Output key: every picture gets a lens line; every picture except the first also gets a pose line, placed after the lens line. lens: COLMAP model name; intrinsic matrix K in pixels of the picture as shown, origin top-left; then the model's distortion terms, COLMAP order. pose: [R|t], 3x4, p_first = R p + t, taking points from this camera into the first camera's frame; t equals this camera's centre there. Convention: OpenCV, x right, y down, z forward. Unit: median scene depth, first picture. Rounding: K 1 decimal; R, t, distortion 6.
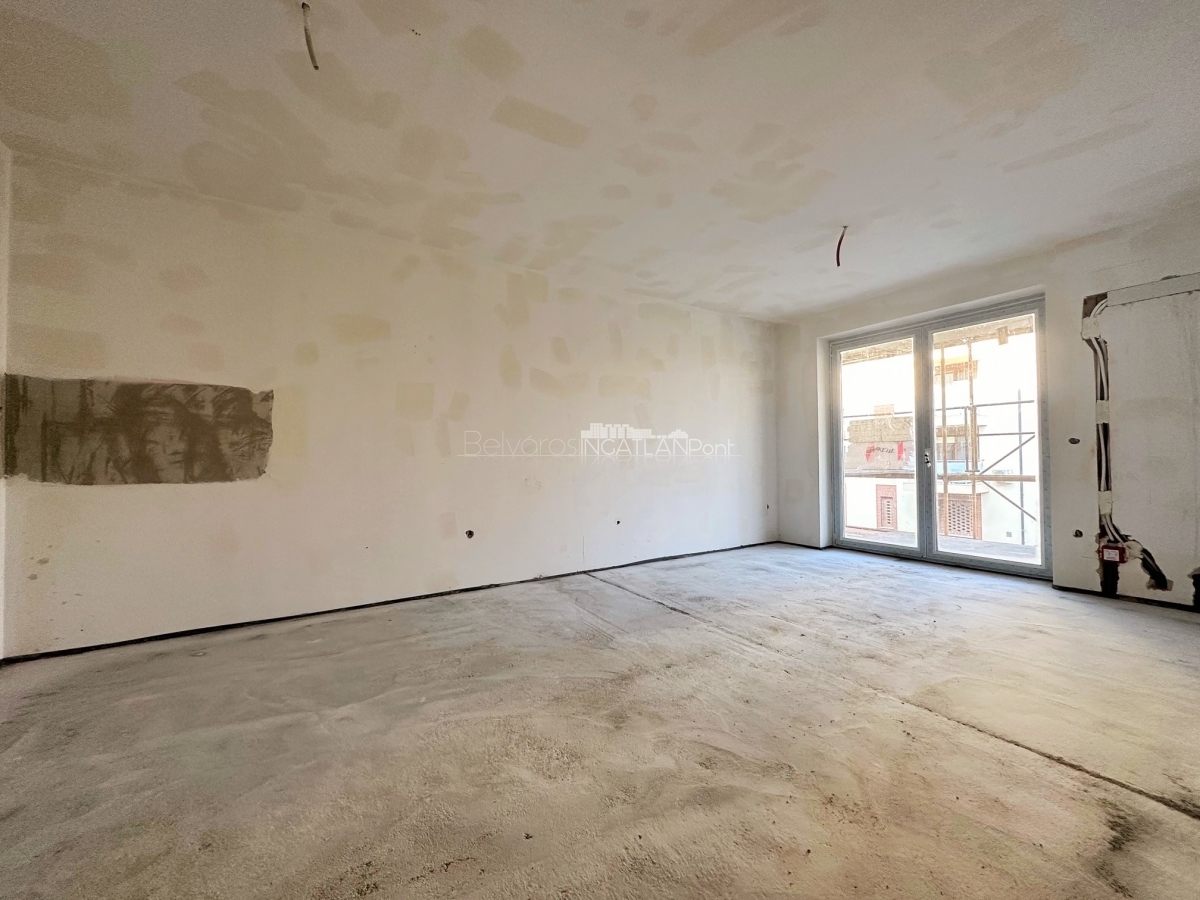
lens RADIAL K [[479.0, 0, 599.7], [0, 479.0, 449.3], [0, 0, 1]] dist [-0.003571, -0.000334]
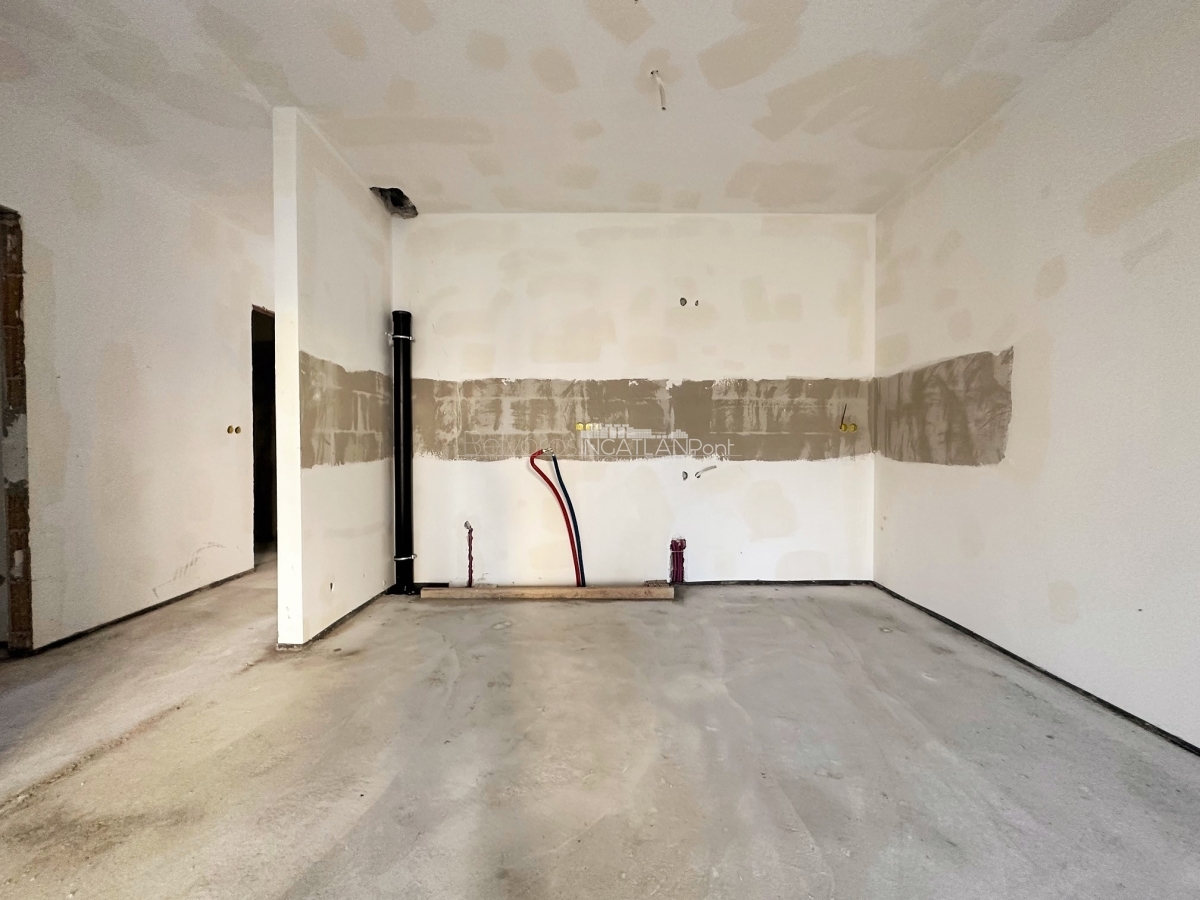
lens RADIAL K [[479.0, 0, 601.8], [0, 479.0, 451.0], [0, 0, 1]] dist [-0.003571, -0.000334]
pose [[-0.549429, 0.024029, -0.835195, 0.314268], [0.023932, 0.999629, 0.013017, 0.014793], [0.835197, -0.012836, -0.549800, 0.963769]]
